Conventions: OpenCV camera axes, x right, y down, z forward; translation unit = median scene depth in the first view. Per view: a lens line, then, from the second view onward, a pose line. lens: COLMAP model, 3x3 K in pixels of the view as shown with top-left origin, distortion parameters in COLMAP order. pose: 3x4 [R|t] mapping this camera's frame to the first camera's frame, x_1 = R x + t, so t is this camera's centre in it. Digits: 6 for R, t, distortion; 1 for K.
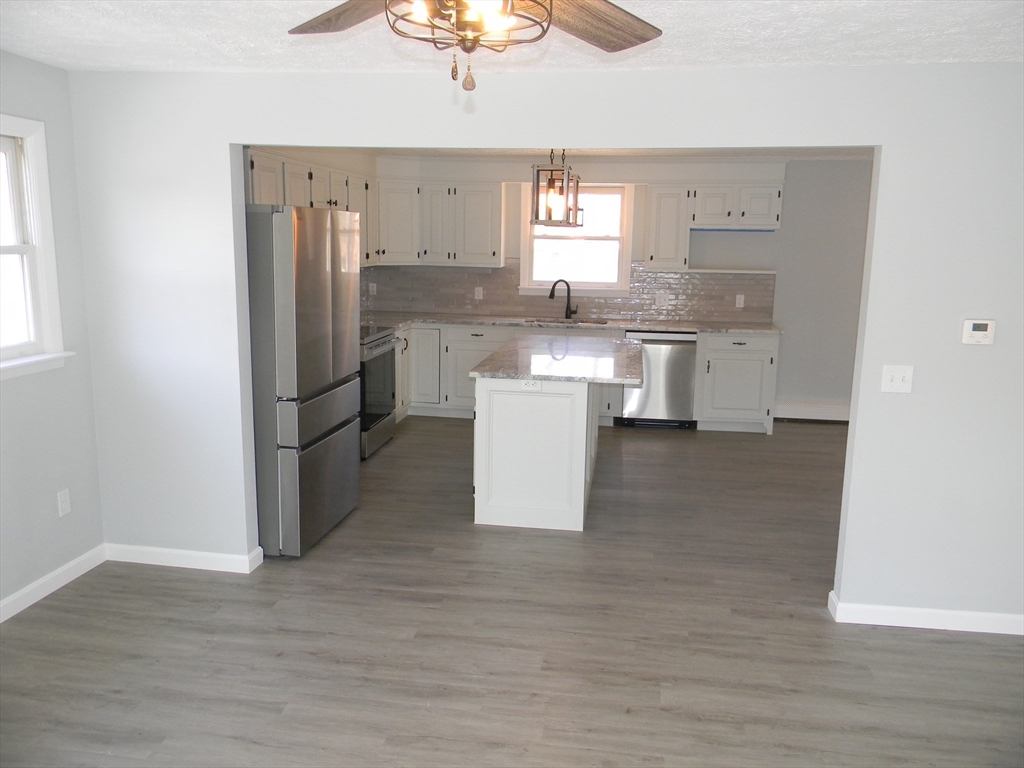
lens RADIAL K [[817.2, 0, 514.1], [0, 817.2, 387.7], [0, 0, 1]] dist [0.006886, -0.019927]
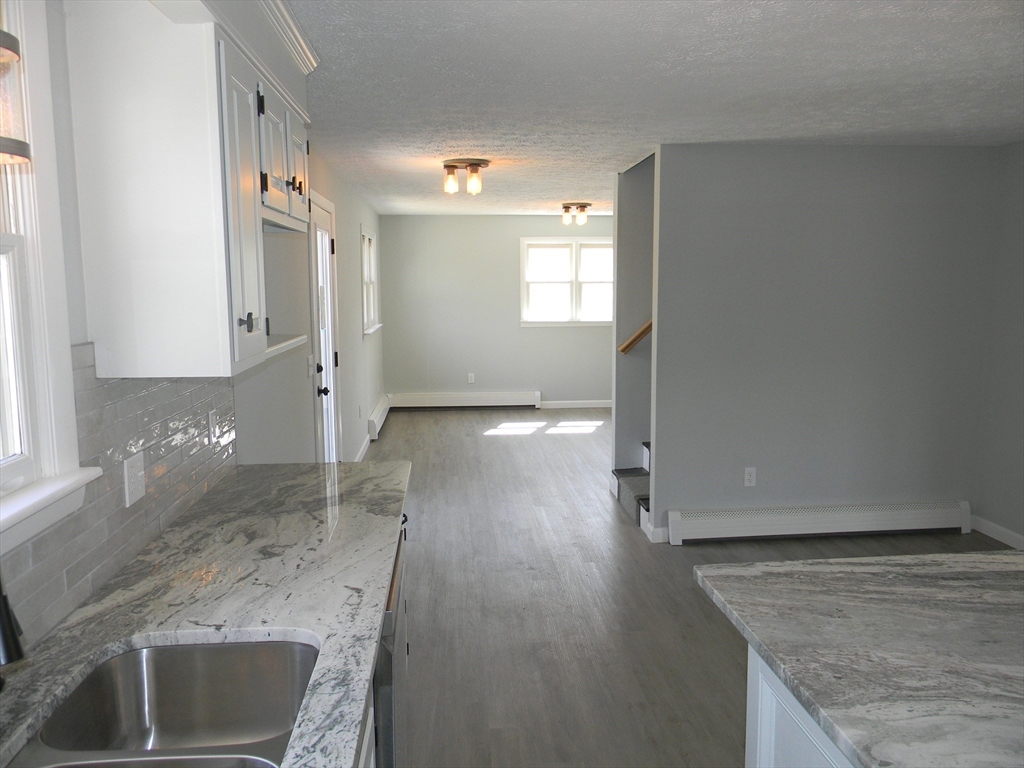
lens RADIAL K [[817.2, 0, 521.2], [0, 817.2, 389.0], [0, 0, 1]] dist [0.006886, -0.019927]
pose [[-0.241559, -0.139075, 0.960368, -0.165701], [0.180504, 0.965964, 0.185287, -0.269086], [-0.953450, 0.218108, -0.208234, 1.542039]]
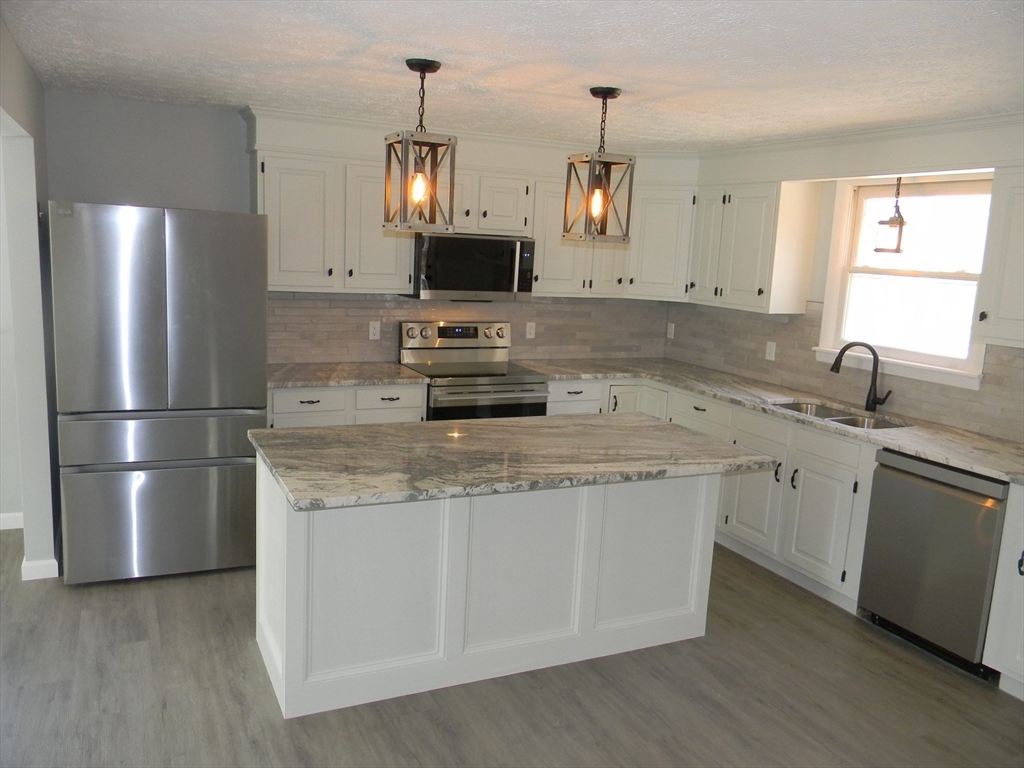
lens RADIAL K [[817.2, 0, 512.0], [0, 817.2, 393.2], [0, 0, 1]] dist [0.006886, -0.019927]
pose [[0.562257, 0.156307, -0.812056, 0.661050], [-0.189715, 0.980165, 0.057309, -0.137371], [0.804907, 0.121837, 0.580759, 0.767794]]
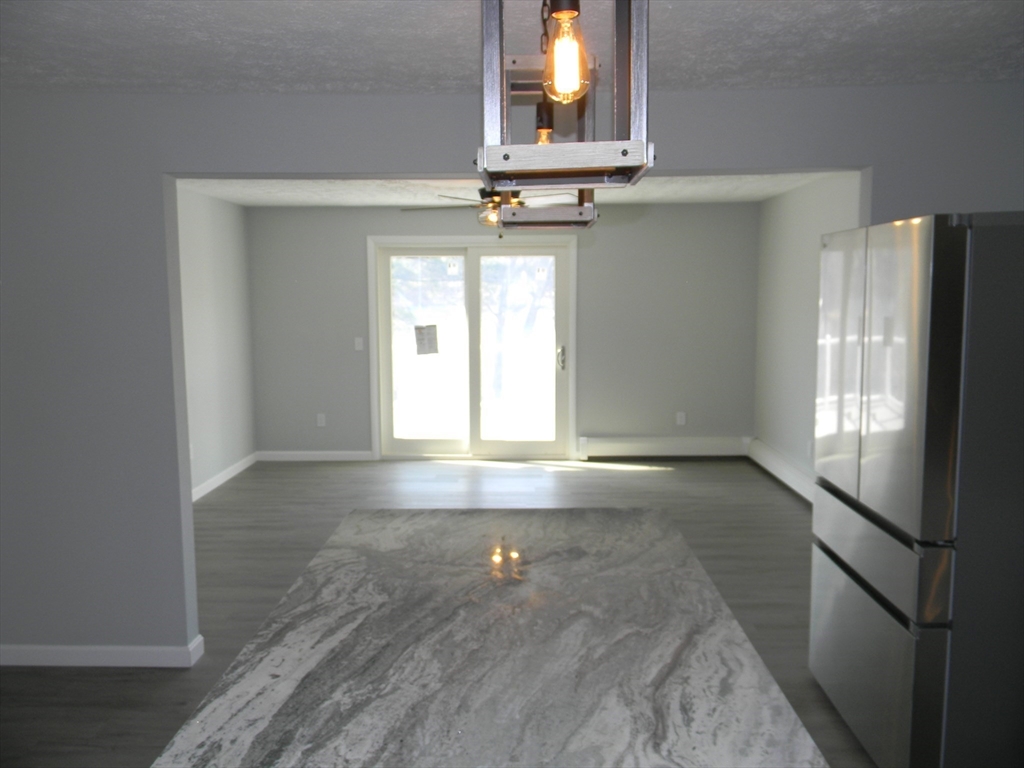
lens RADIAL K [[817.2, 0, 513.6], [0, 817.2, 386.2], [0, 0, 1]] dist [0.006886, -0.019927]
pose [[-0.990850, 0.000528, -0.134966, 0.119534], [-0.038712, 0.956863, 0.287950, -0.255791], [0.129296, 0.290540, -0.948087, 1.496830]]
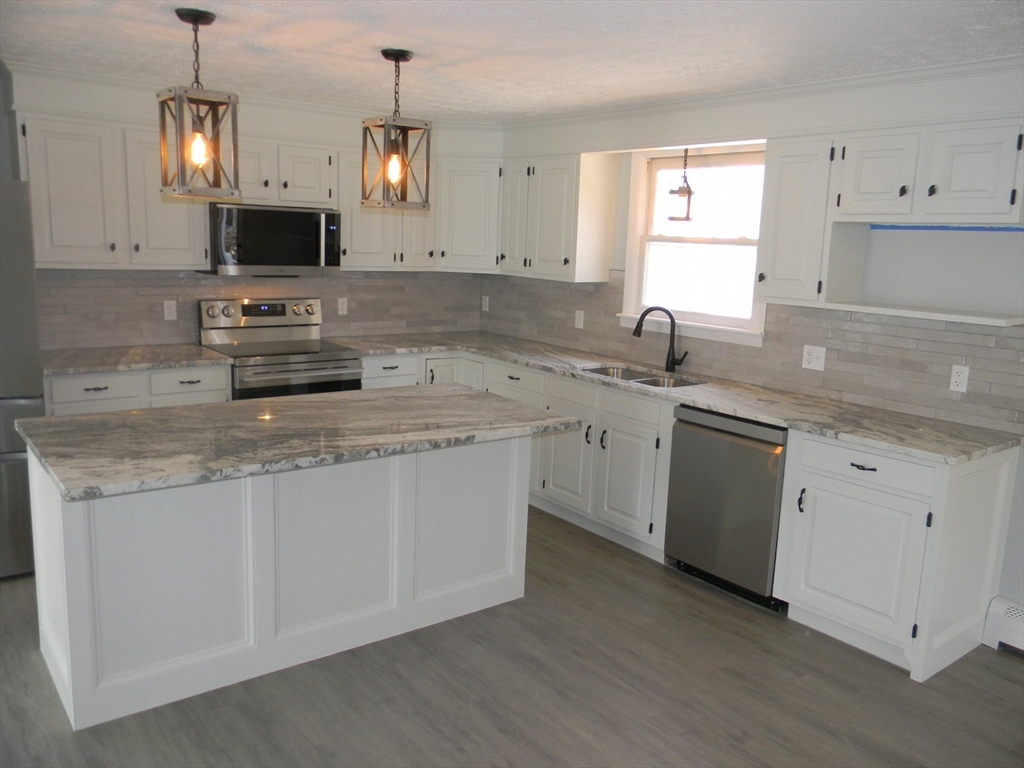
lens RADIAL K [[817.2, 0, 514.8], [0, 817.2, 392.5], [0, 0, 1]] dist [0.006886, -0.019927]
pose [[0.725068, 0.140941, -0.674100, 0.669910], [-0.152802, 0.987360, 0.042083, -0.129193], [0.671511, 0.072491, 0.737440, 0.790084]]
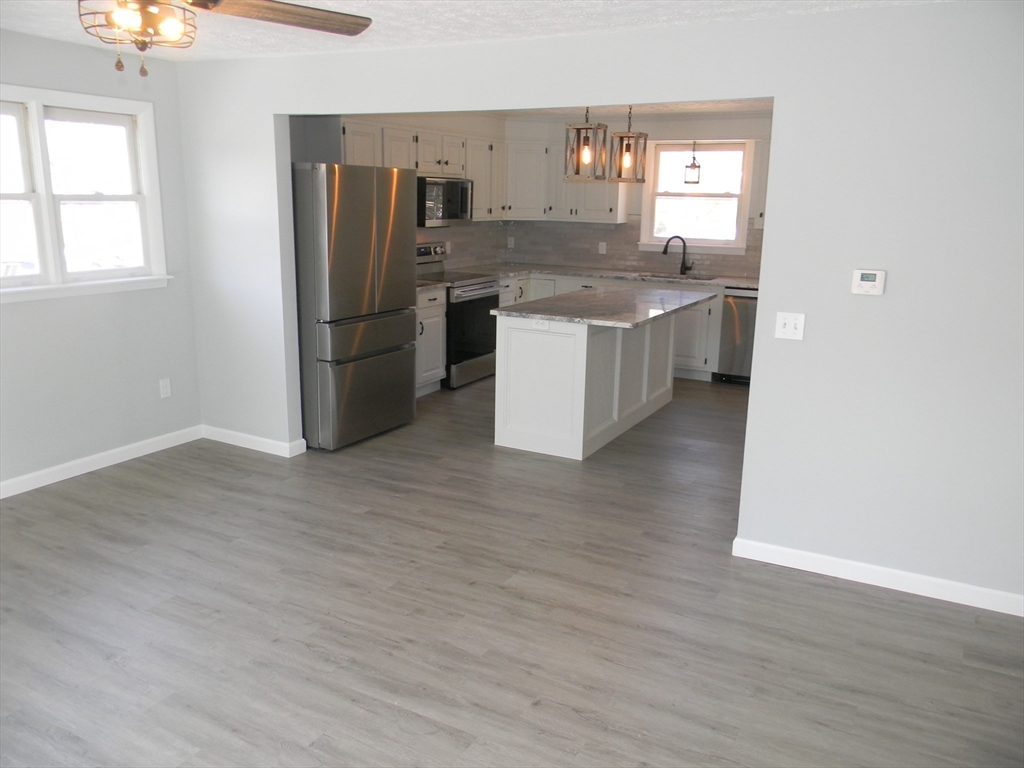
lens RADIAL K [[817.2, 0, 512.3], [0, 817.2, 387.9], [0, 0, 1]] dist [0.006886, -0.019927]
pose [[0.940465, 0.078582, -0.330681, 0.361513], [-0.064175, 0.996461, 0.054281, 0.025018], [0.333777, -0.029828, 0.942180, -0.067063]]
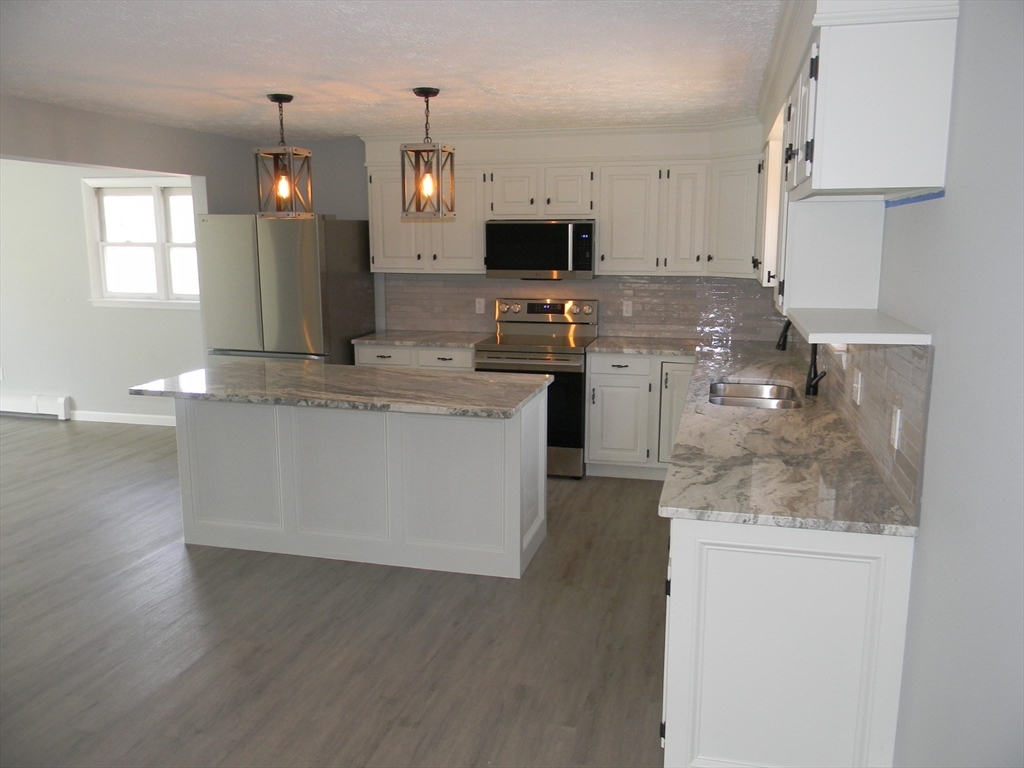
lens RADIAL K [[817.2, 0, 514.2], [0, 817.2, 392.3], [0, 0, 1]] dist [0.006886, -0.019927]
pose [[-0.096931, 0.167820, -0.981041, 0.970449], [-0.184664, 0.965536, 0.183413, -0.242526], [0.978010, 0.198941, -0.062600, 1.434115]]
